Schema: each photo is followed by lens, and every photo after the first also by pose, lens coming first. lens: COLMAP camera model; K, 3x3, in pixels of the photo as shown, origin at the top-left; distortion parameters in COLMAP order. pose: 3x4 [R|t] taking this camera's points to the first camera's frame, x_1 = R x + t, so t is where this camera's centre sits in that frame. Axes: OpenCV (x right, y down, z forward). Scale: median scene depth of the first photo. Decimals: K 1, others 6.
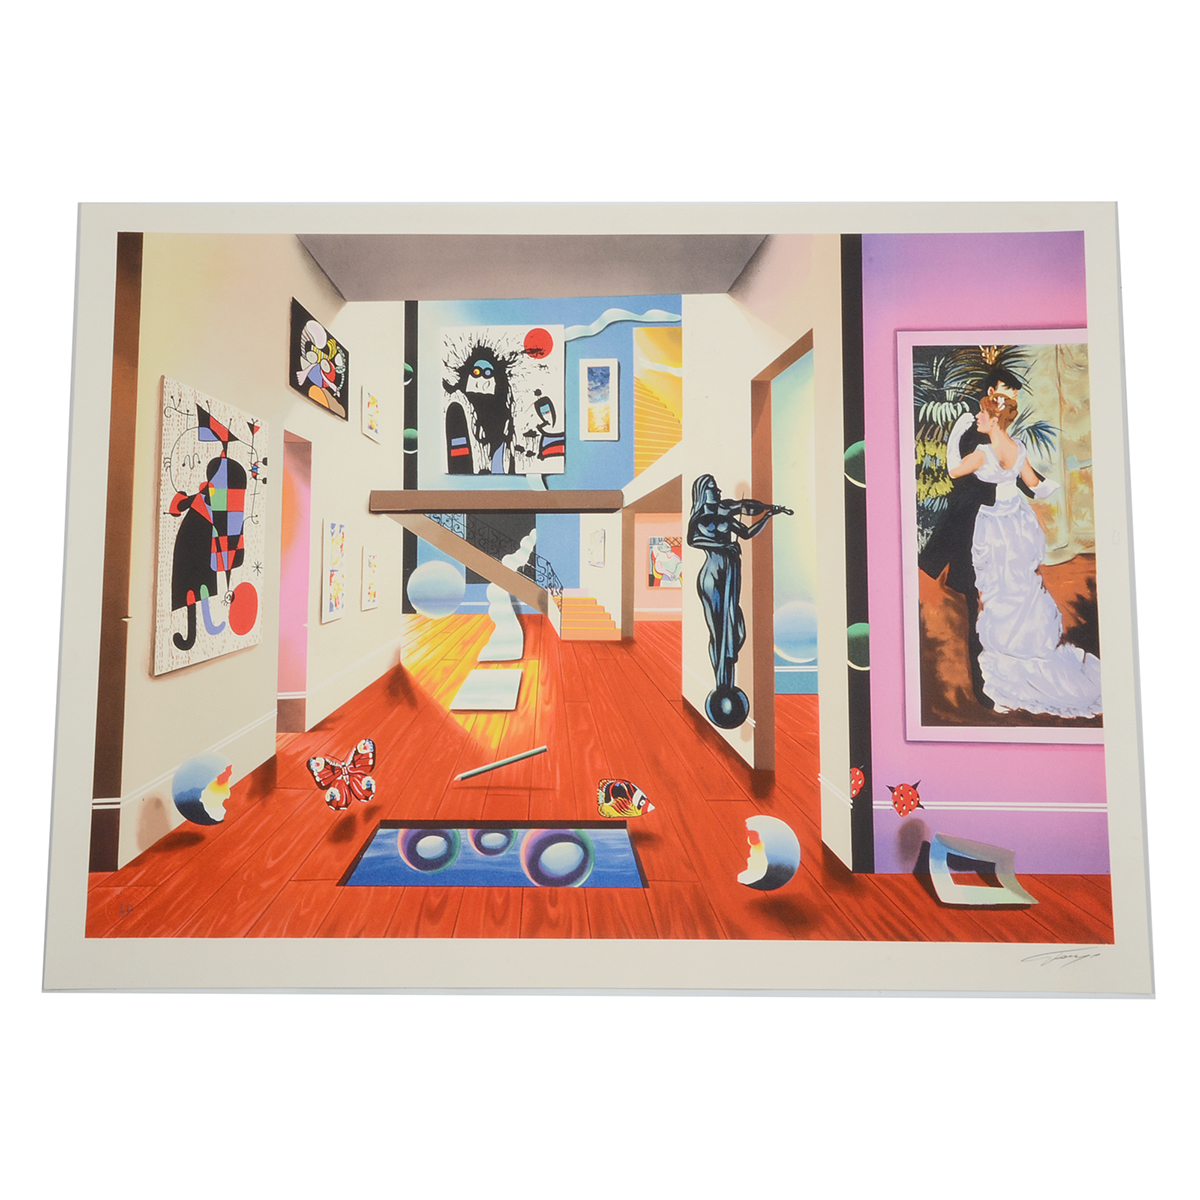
lens RADIAL K [[2380.1, 0, 605.2], [0, 2380.1, 597.2], [0, 0, 1]] dist [0.329995, 0.000000]
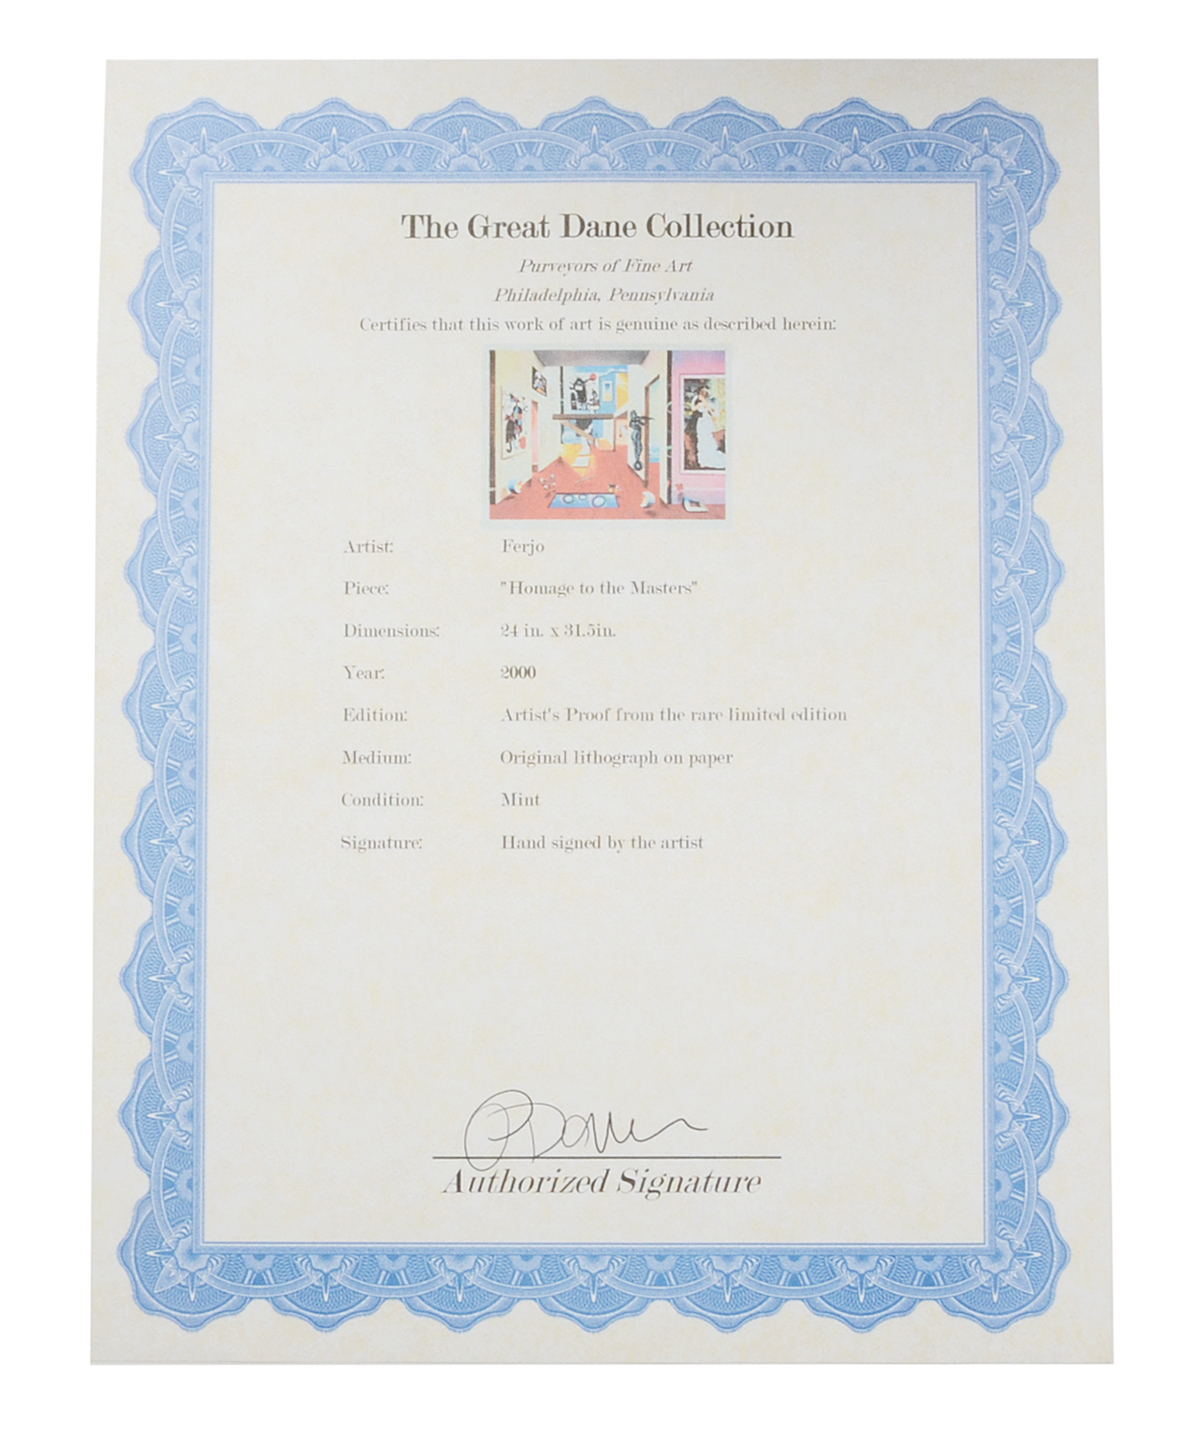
lens RADIAL K [[1711.8, 0, 605.6], [0, 1711.8, 718.7], [0, 0, 1]] dist [-0.032564, 0.000000]
pose [[0.999995, -0.001981, -0.002520, 0.000097], [0.002346, 0.987997, 0.154454, 0.019995], [0.002184, -0.154459, 0.987997, -2.060769]]
